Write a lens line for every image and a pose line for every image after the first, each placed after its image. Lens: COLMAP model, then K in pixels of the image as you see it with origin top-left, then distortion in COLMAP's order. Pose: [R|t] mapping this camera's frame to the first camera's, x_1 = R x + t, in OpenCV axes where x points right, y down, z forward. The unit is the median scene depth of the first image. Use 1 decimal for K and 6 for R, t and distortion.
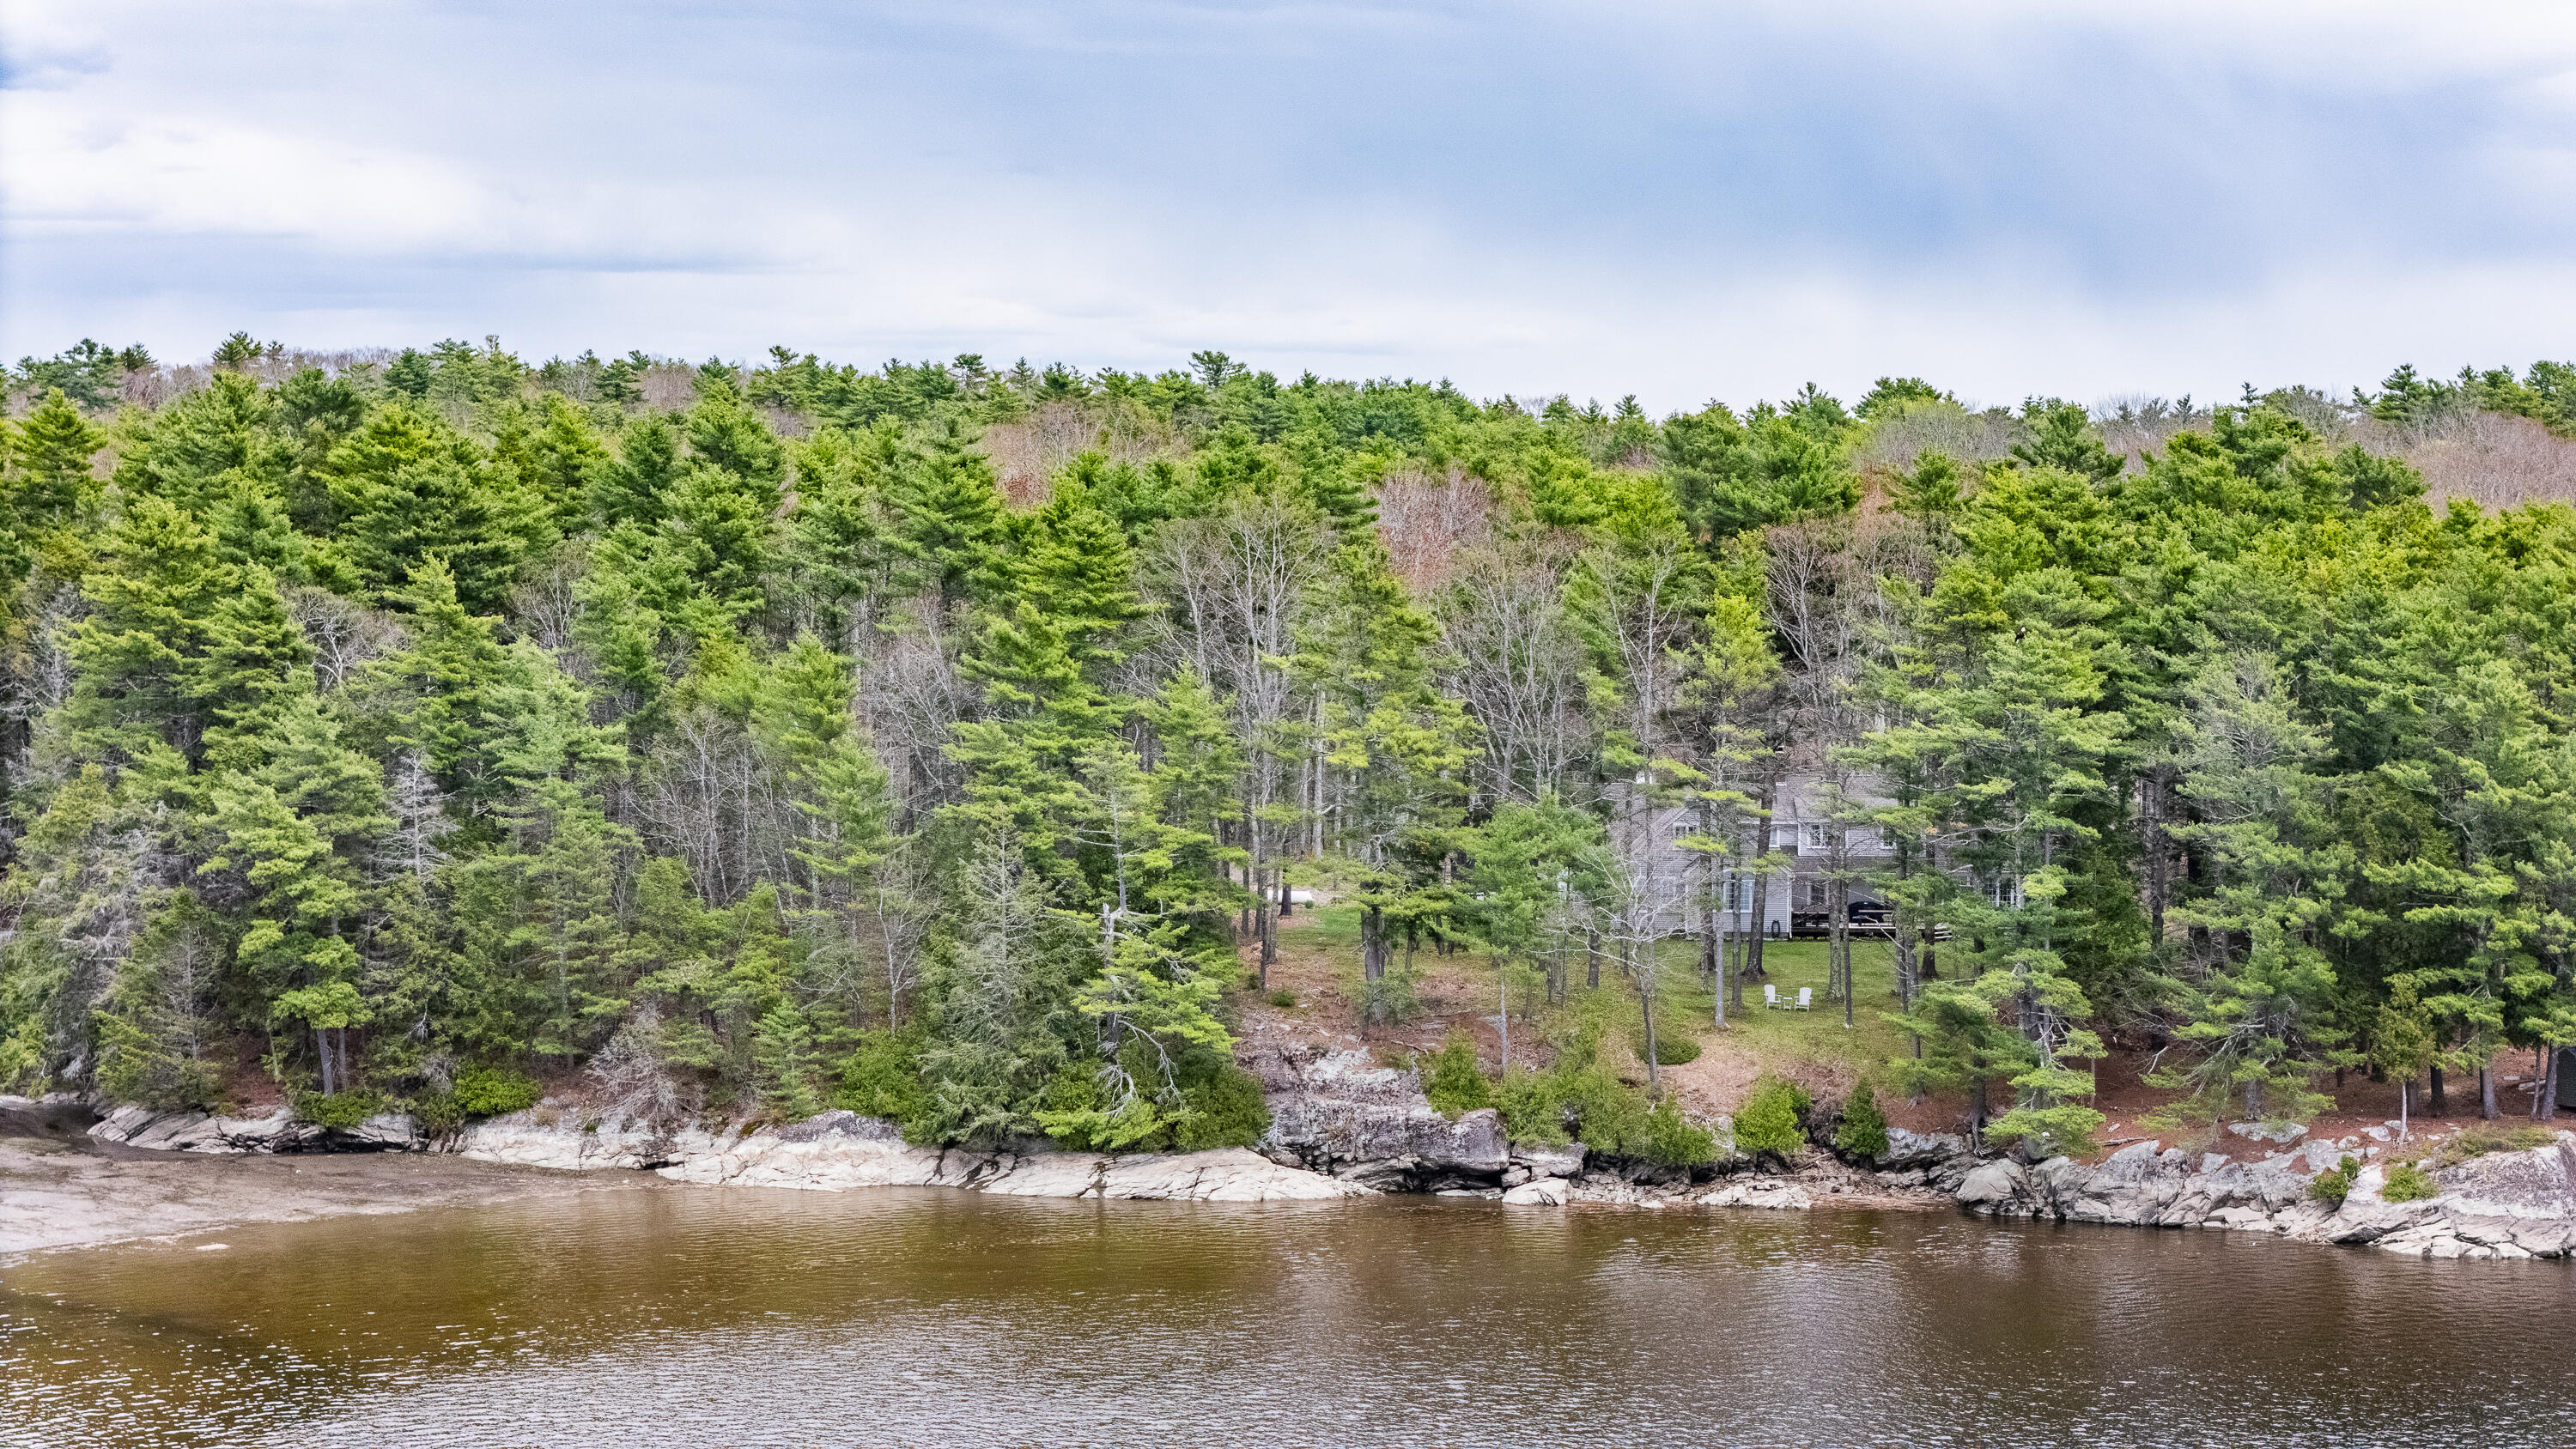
lens RADIAL K [[5373.5, 0, 1296.2], [0, 5373.5, 718.0], [0, 0, 1]] dist [-0.146866, 0.000000]
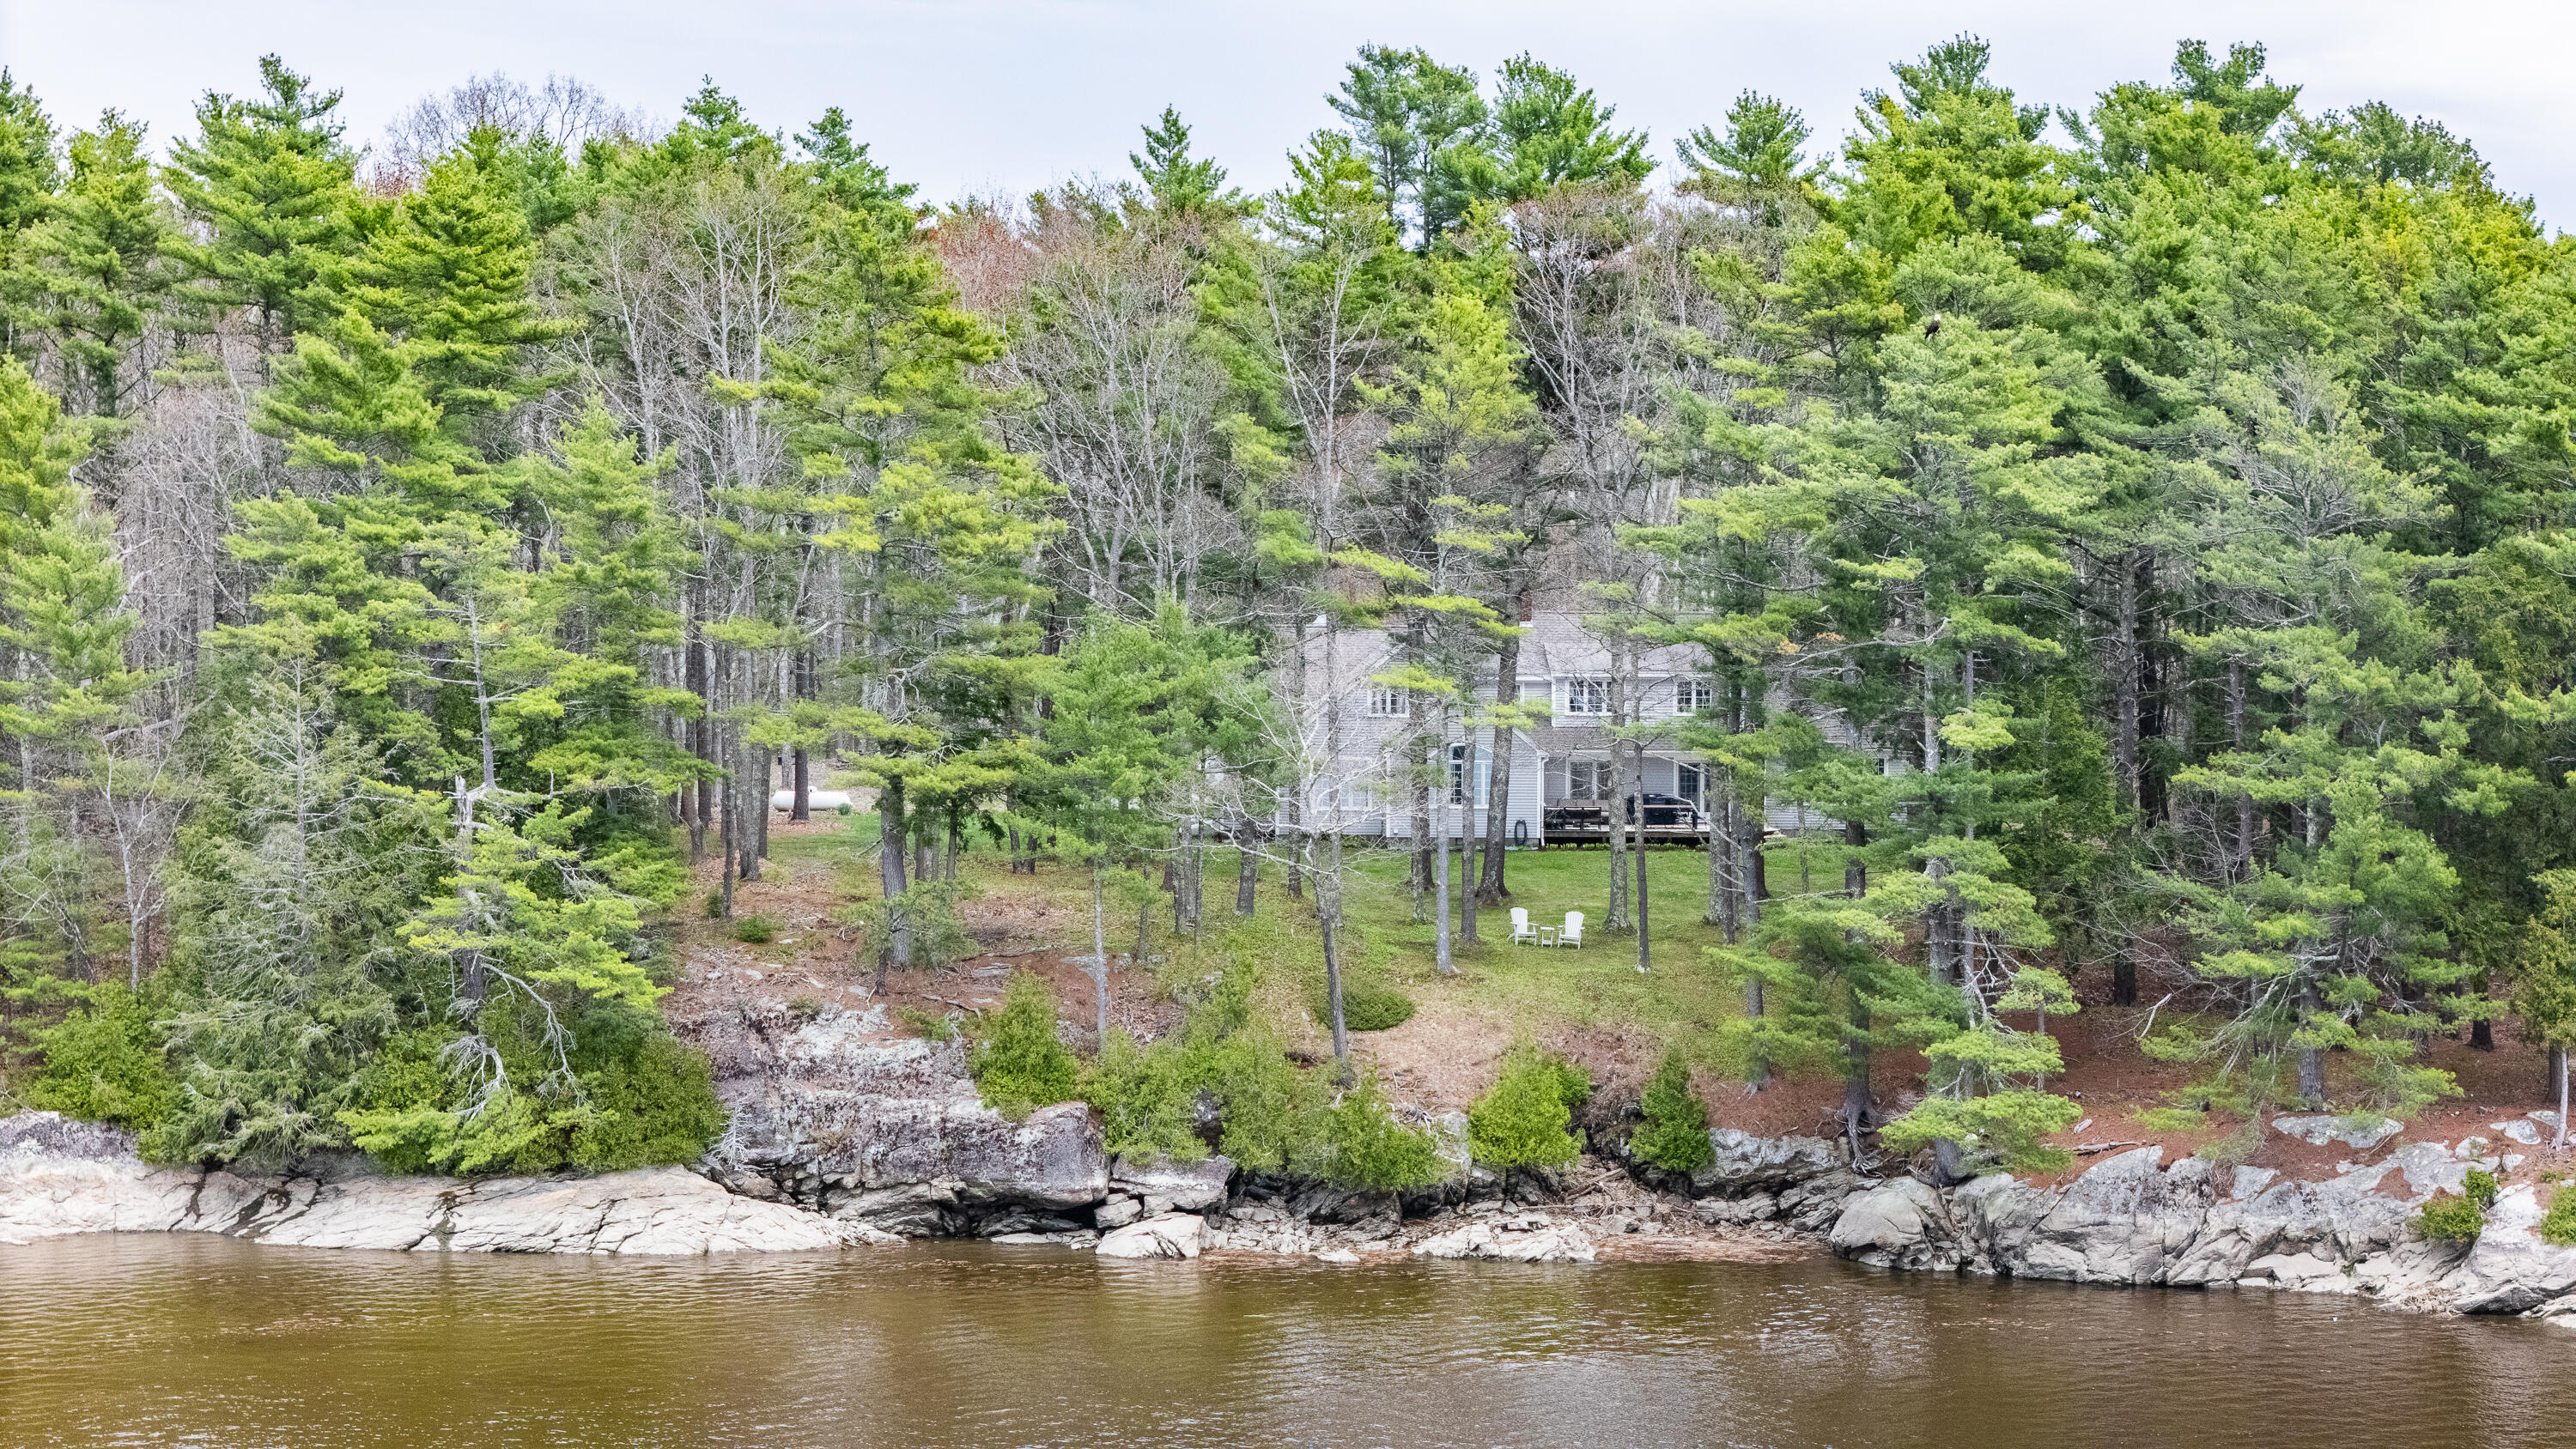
lens RADIAL K [[5373.5, 0, 1283.6], [0, 5373.5, 735.0], [0, 0, 1]] dist [-0.146866, 0.000000]
pose [[0.998351, -0.003459, 0.057293, 0.024299], [0.003311, 0.999991, 0.002679, 0.028541], [-0.057302, -0.002485, 0.998354, 0.376312]]
